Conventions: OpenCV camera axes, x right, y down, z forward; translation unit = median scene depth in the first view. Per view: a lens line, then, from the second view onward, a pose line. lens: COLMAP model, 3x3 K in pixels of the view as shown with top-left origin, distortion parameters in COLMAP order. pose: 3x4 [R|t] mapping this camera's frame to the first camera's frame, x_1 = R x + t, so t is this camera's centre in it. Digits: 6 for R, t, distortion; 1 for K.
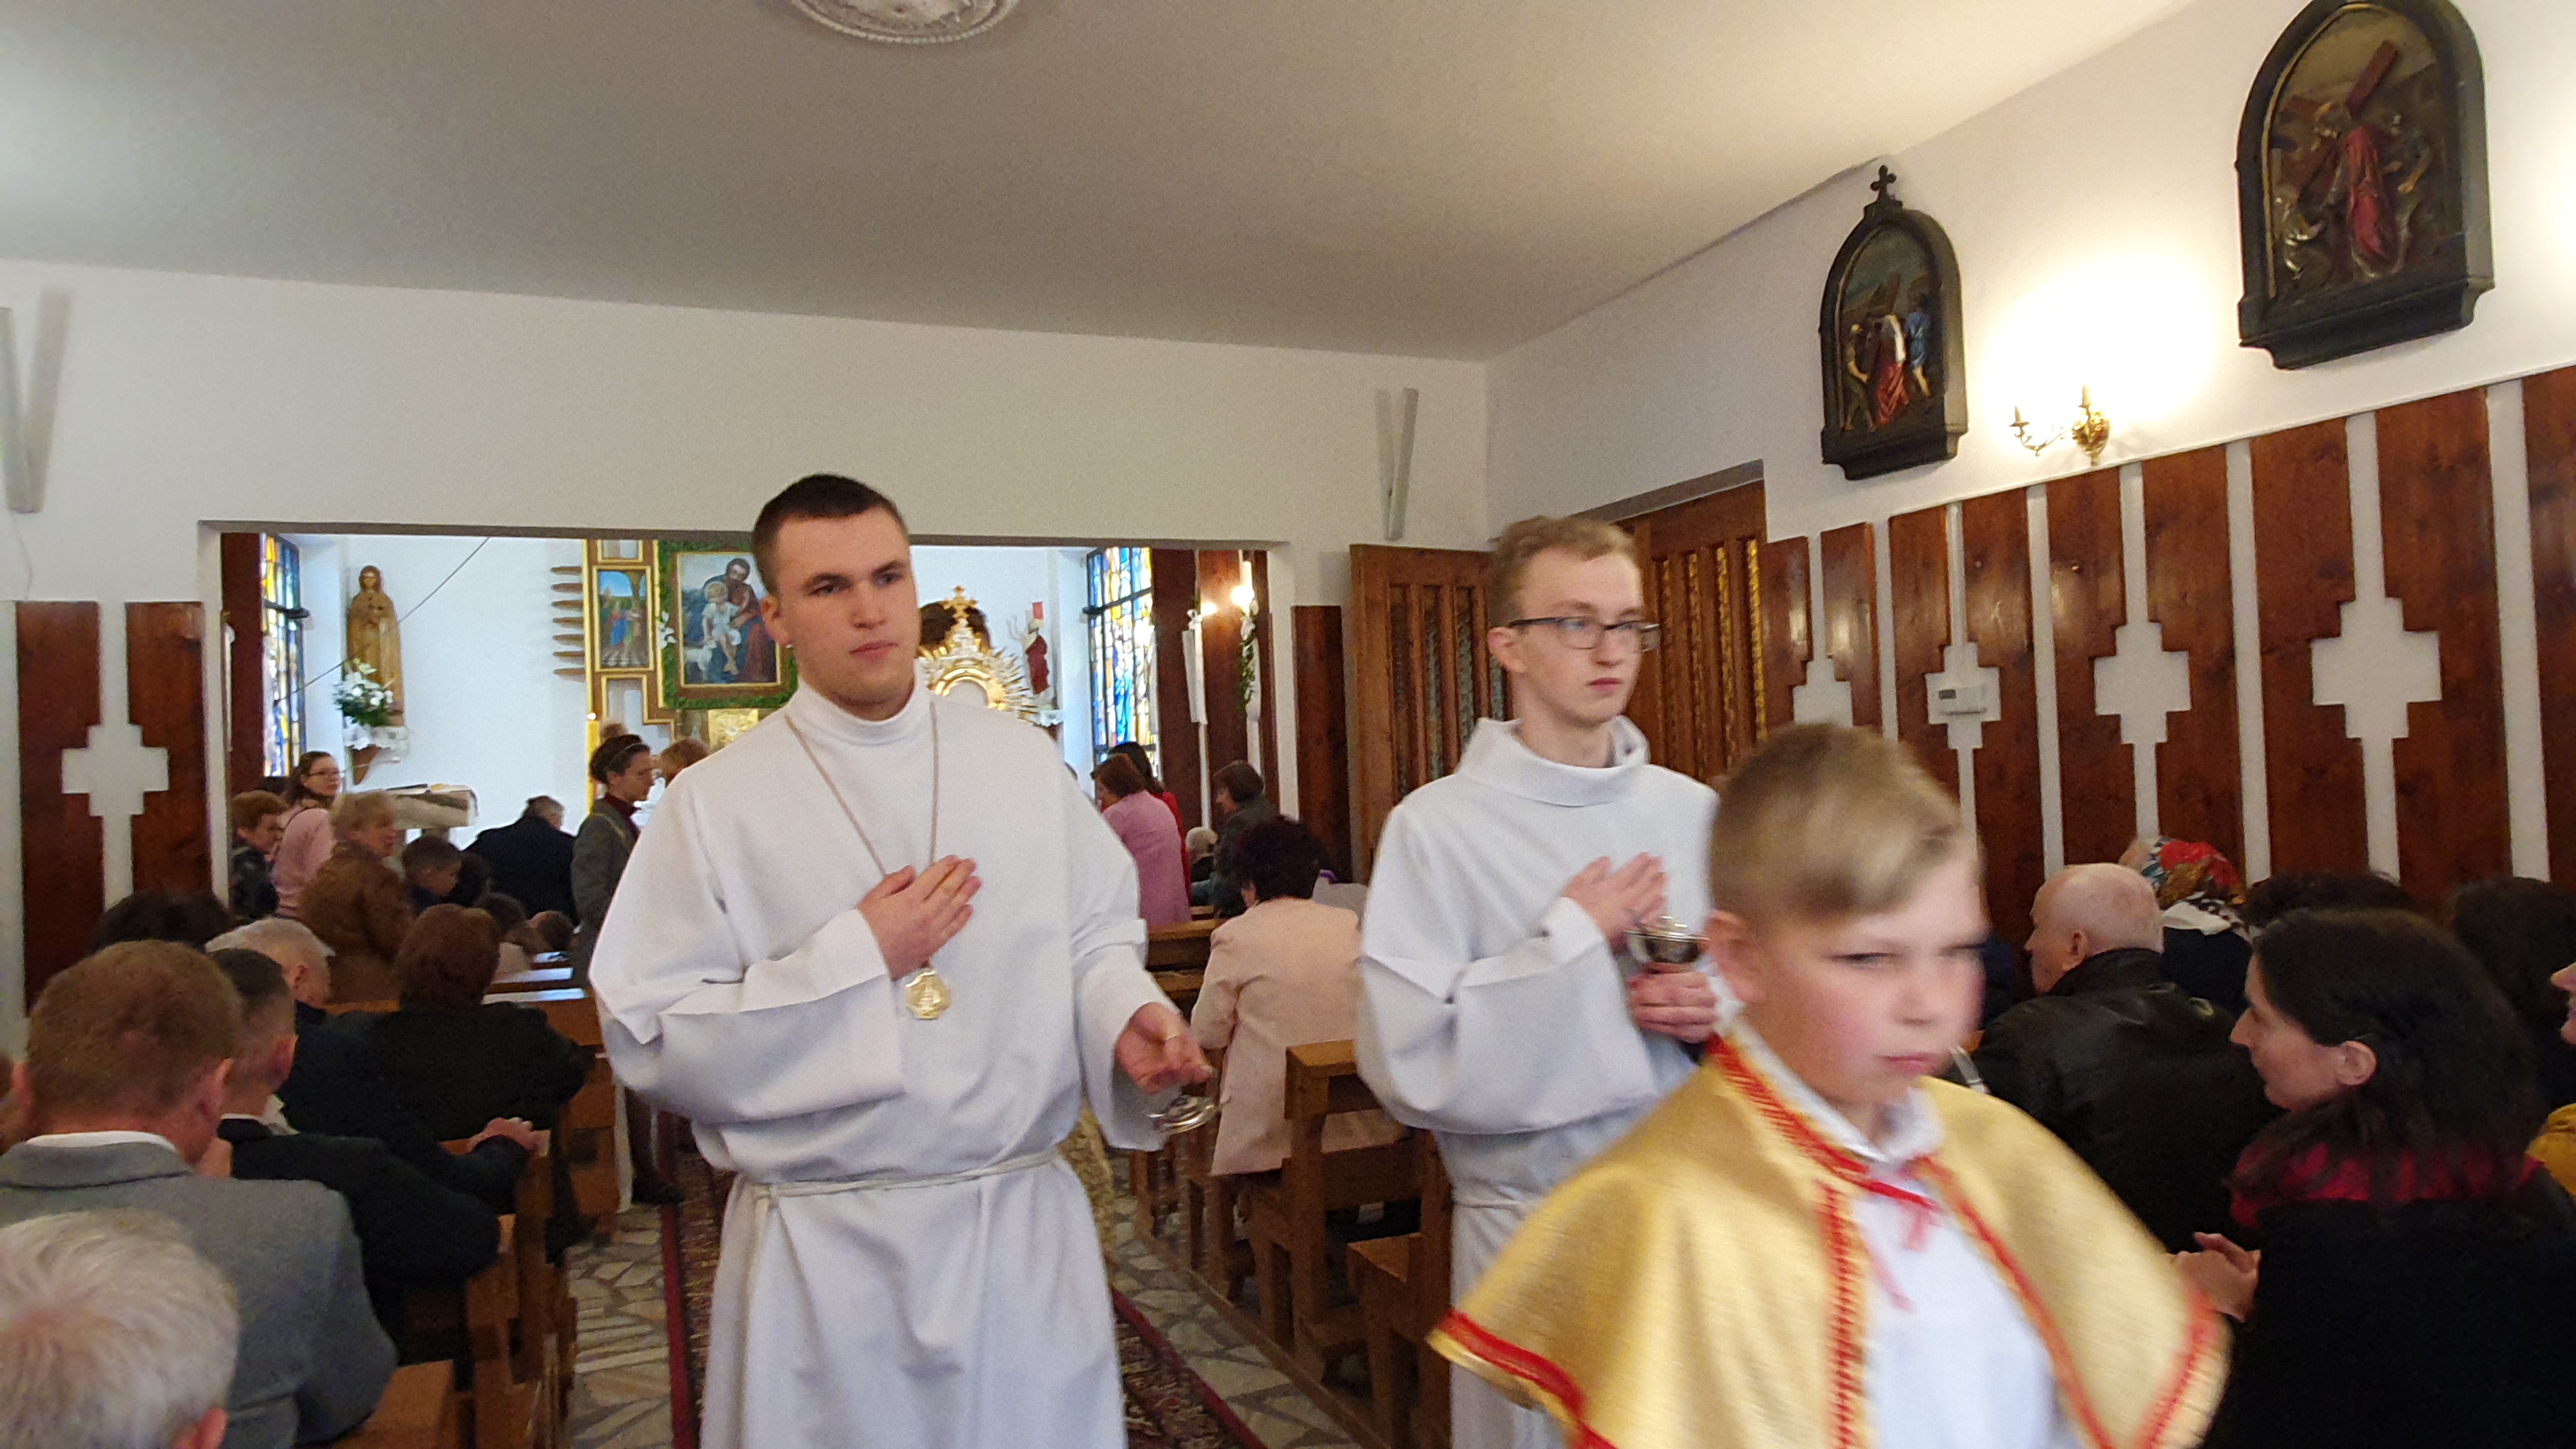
lens RADIAL K [[1625.9, 0, 1295.4], [0, 1625.9, 722.6], [0, 0, 1]] dist [0.001456, 0.002887]
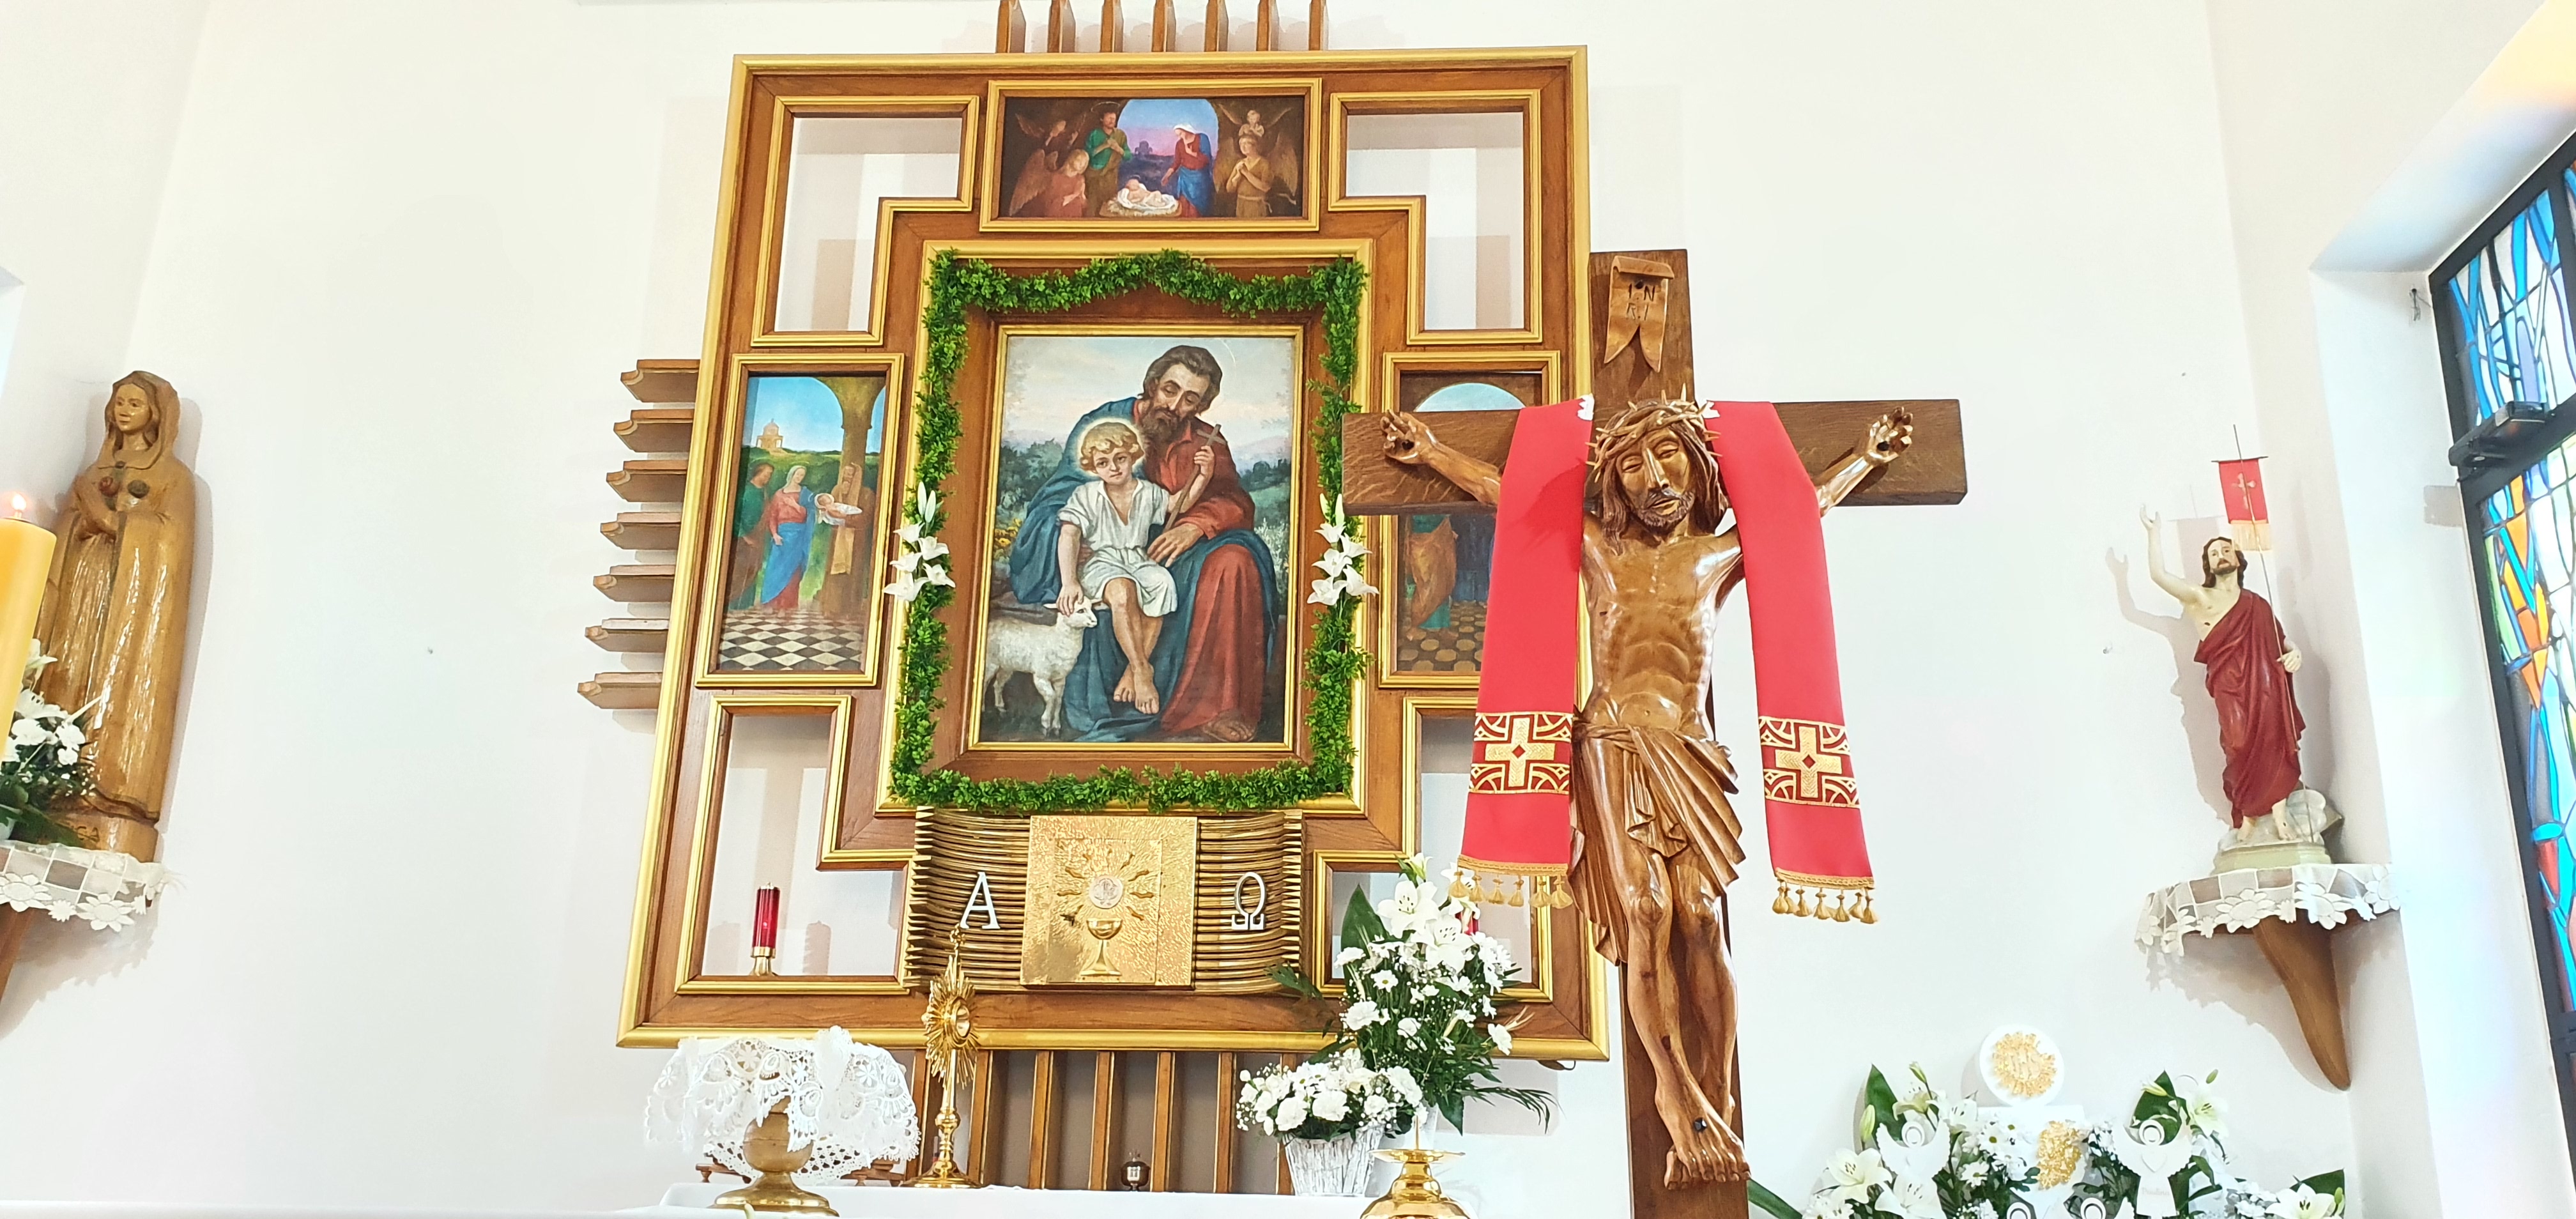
lens RADIAL K [[1998.1, 0, 1304.1], [0, 1998.1, 640.3], [0, 0, 1]] dist [0.186914, -0.399751]
pose [[0.908282, -0.066417, -0.413053, -0.472636], [-0.049248, 0.963479, -0.263216, 0.139327], [0.415450, 0.259416, 0.871840, 1.925897]]
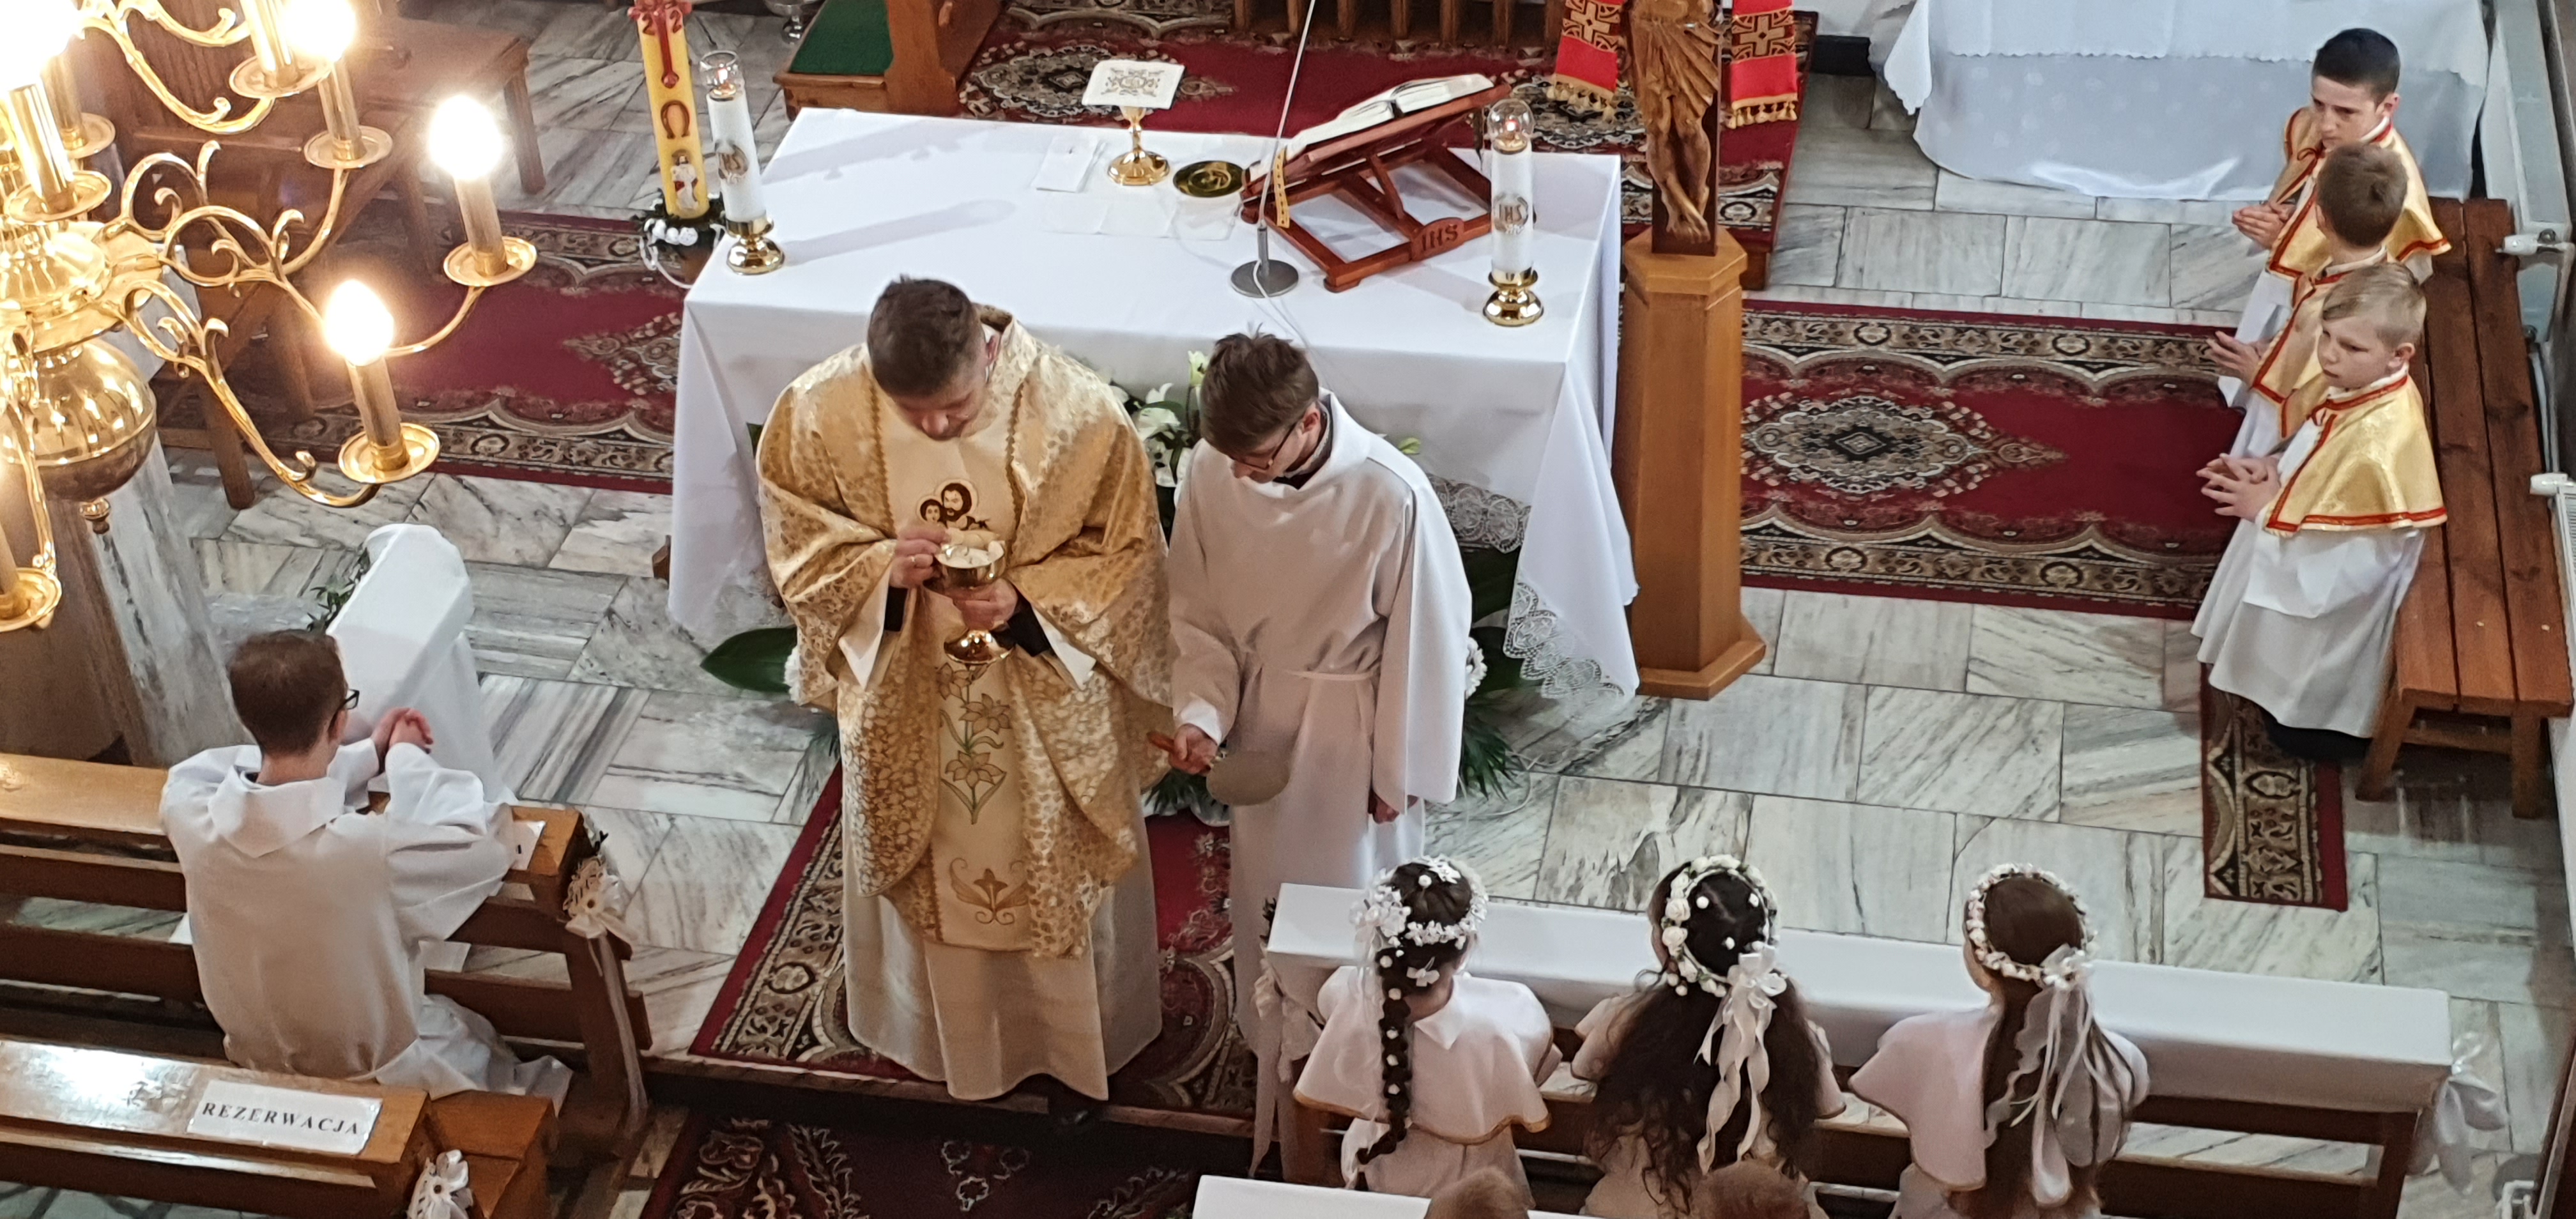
lens RADIAL K [[3459.4, 0, 1236.6], [0, 3459.4, 616.1], [0, 0, 1]] dist [0.311998, -1.228959]
pose [[0.832013, 0.328248, -0.447222, -0.079394], [0.029767, 0.778584, 0.626835, -0.596048], [0.553957, -0.534847, 0.638021, 1.338292]]
